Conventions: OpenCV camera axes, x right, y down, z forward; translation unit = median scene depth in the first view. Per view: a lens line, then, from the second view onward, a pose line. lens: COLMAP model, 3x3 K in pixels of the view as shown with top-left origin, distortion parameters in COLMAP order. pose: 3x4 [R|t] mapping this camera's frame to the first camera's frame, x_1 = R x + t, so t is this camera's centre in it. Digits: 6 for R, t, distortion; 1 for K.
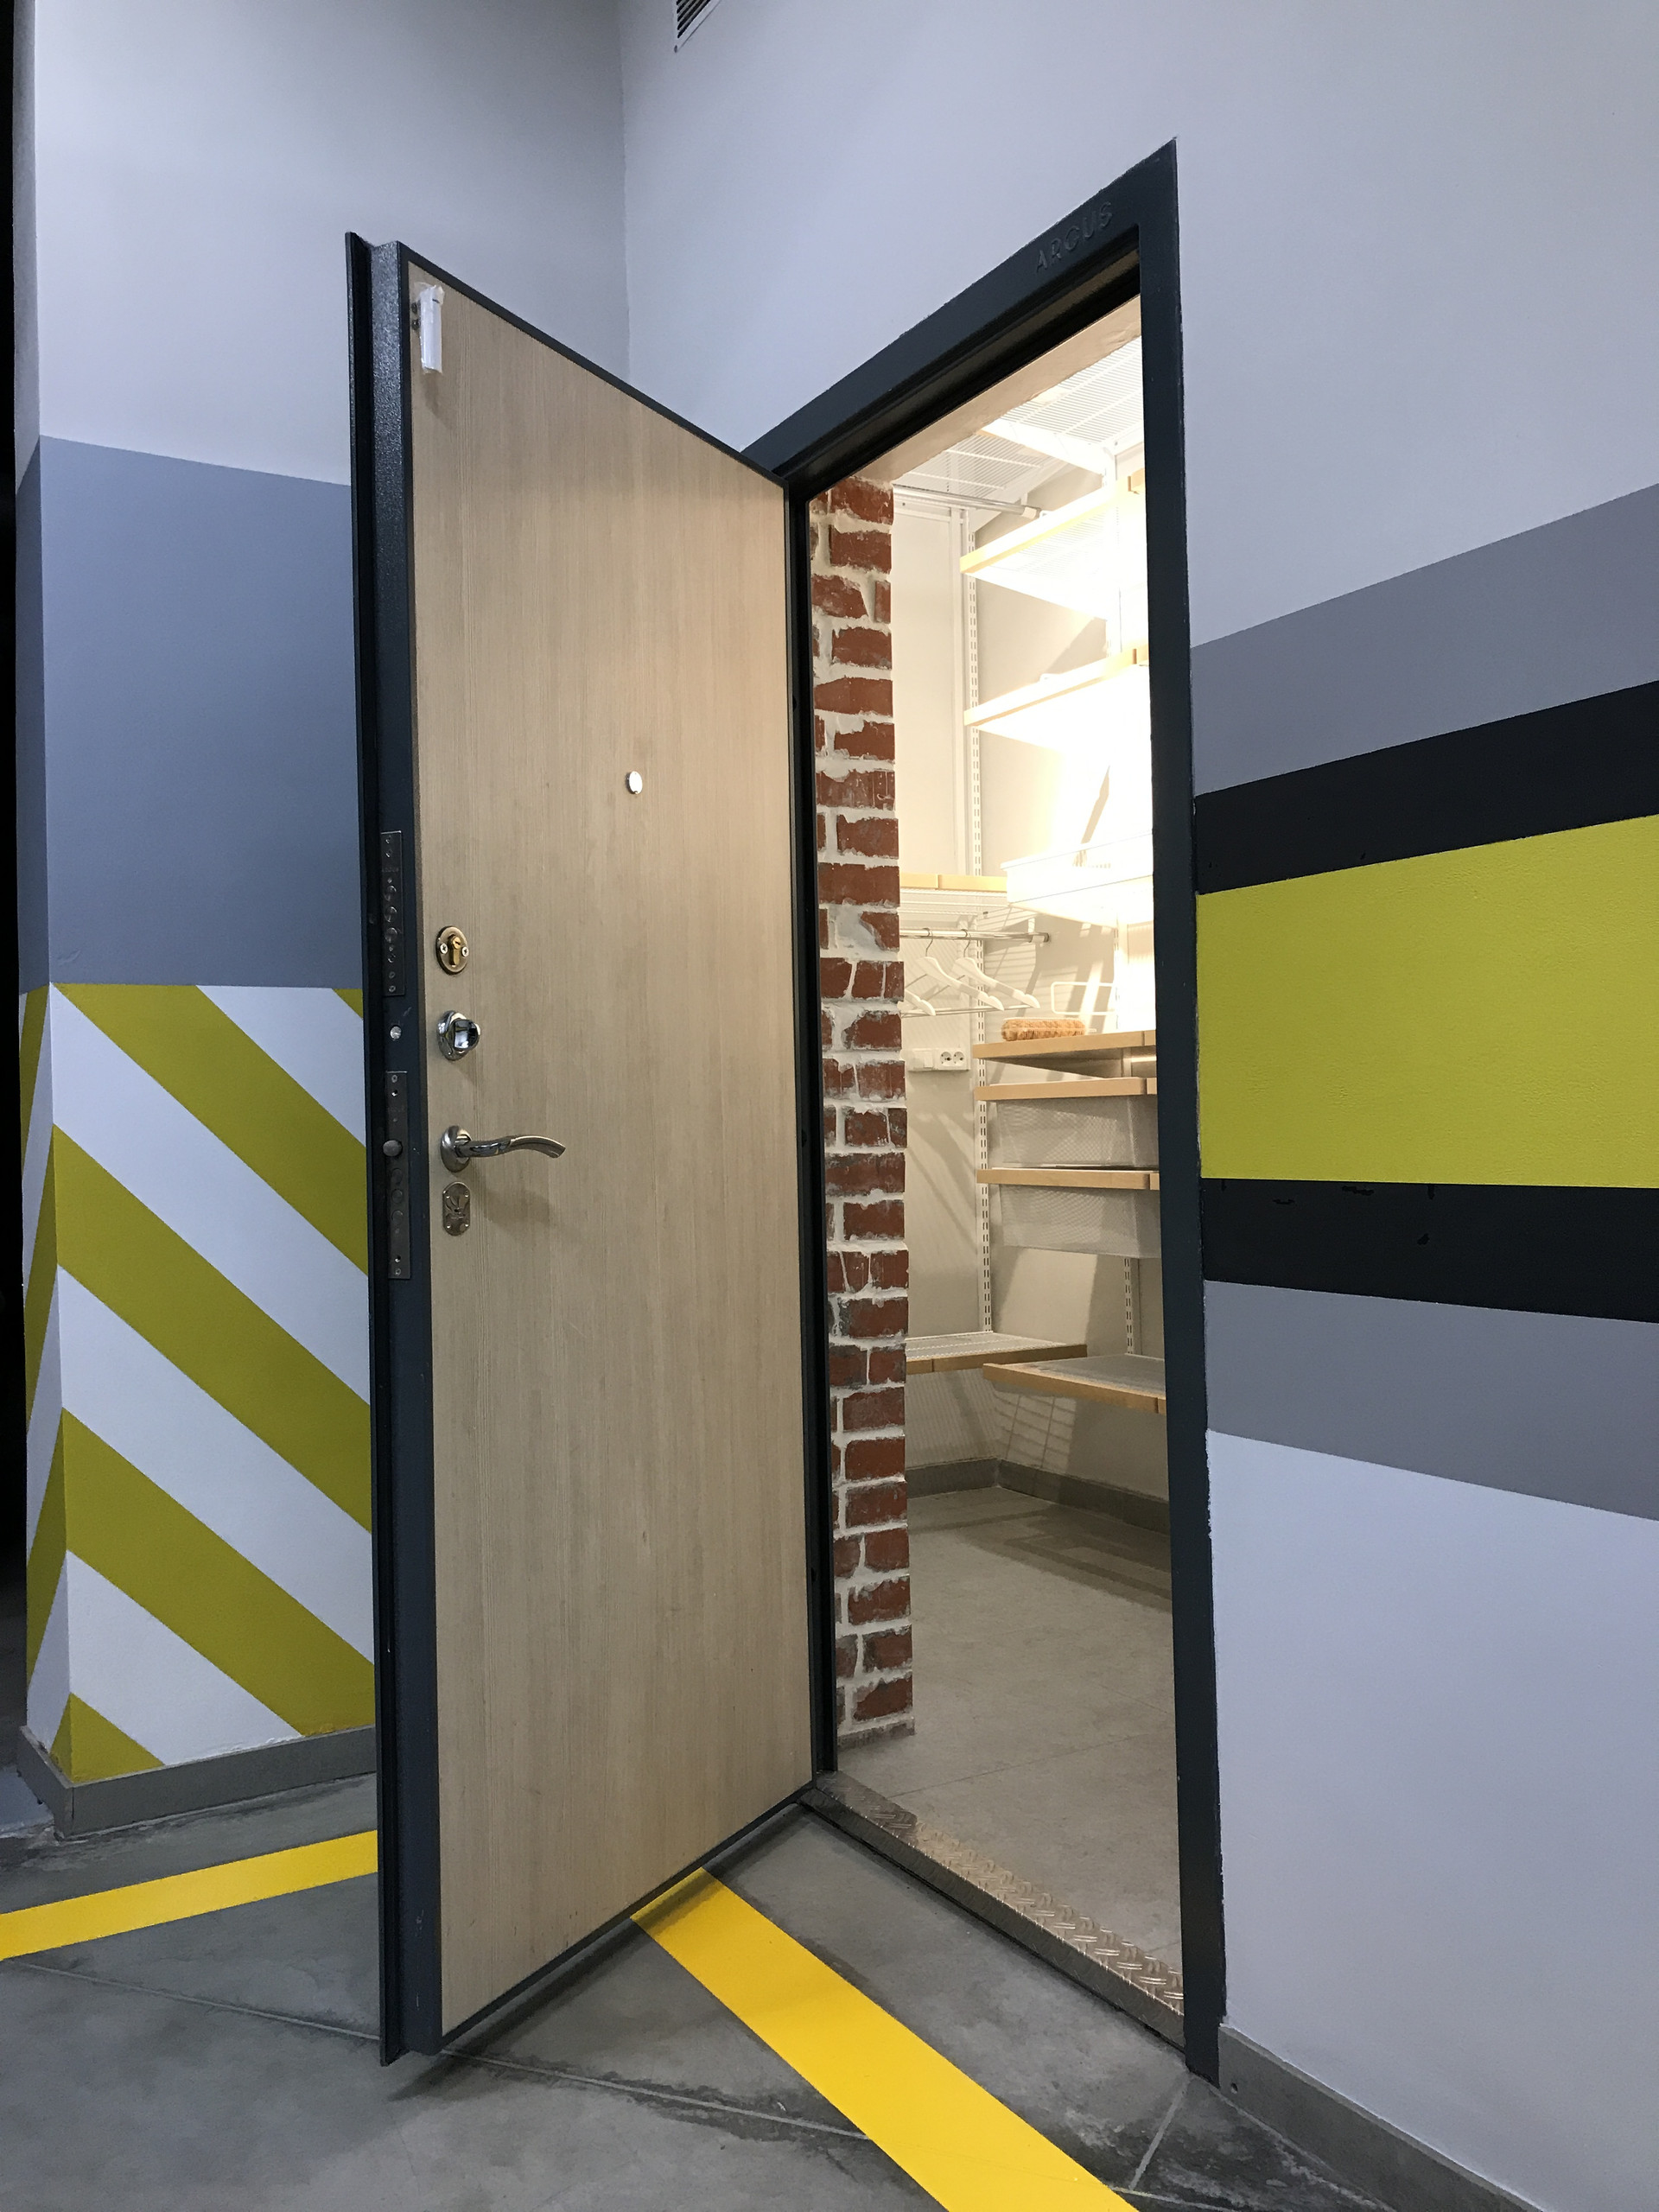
lens RADIAL K [[1812.7, 0, 829.5], [0, 1812.7, 1106.0], [0, 0, 1]] dist [-0.011139, -0.002543]
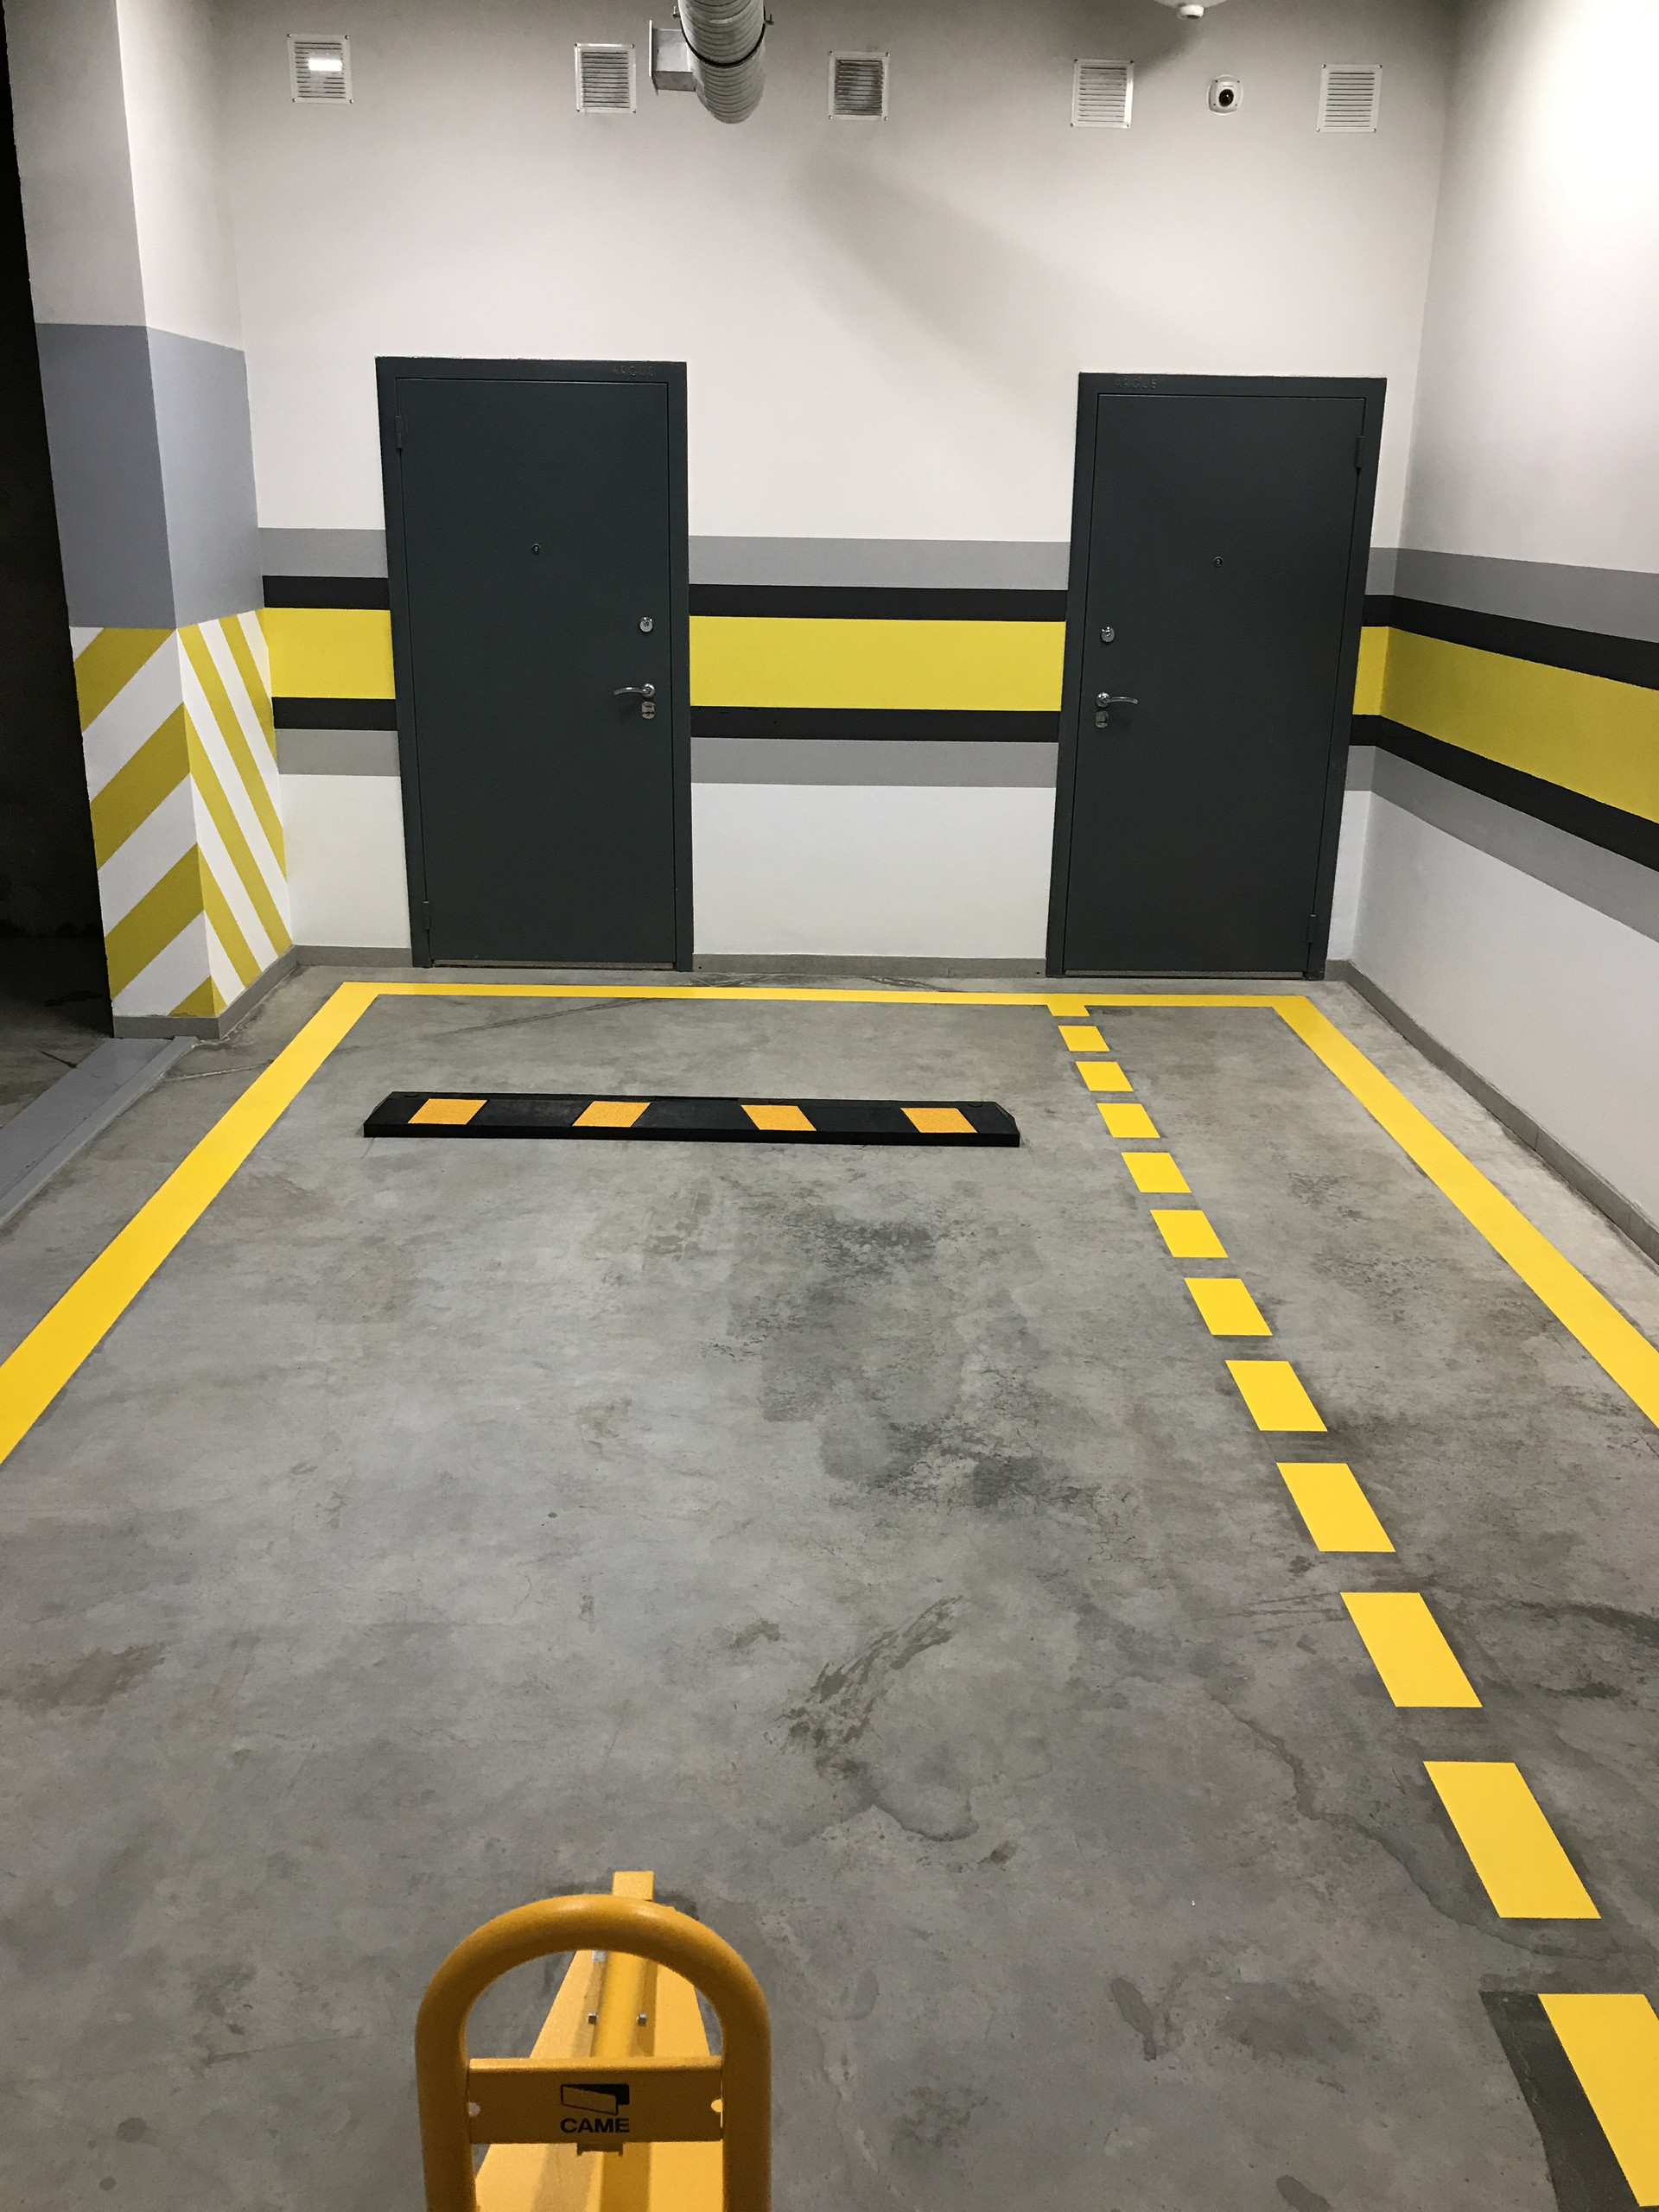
lens RADIAL K [[1812.7, 0, 829.5], [0, 1812.7, 1106.0], [0, 0, 1]] dist [-0.011139, -0.002543]
pose [[0.490263, -0.248814, 0.835305, -2.449438], [-0.034122, 0.952172, 0.303652, -0.248813], [-0.870907, -0.177371, 0.458324, -0.798907]]
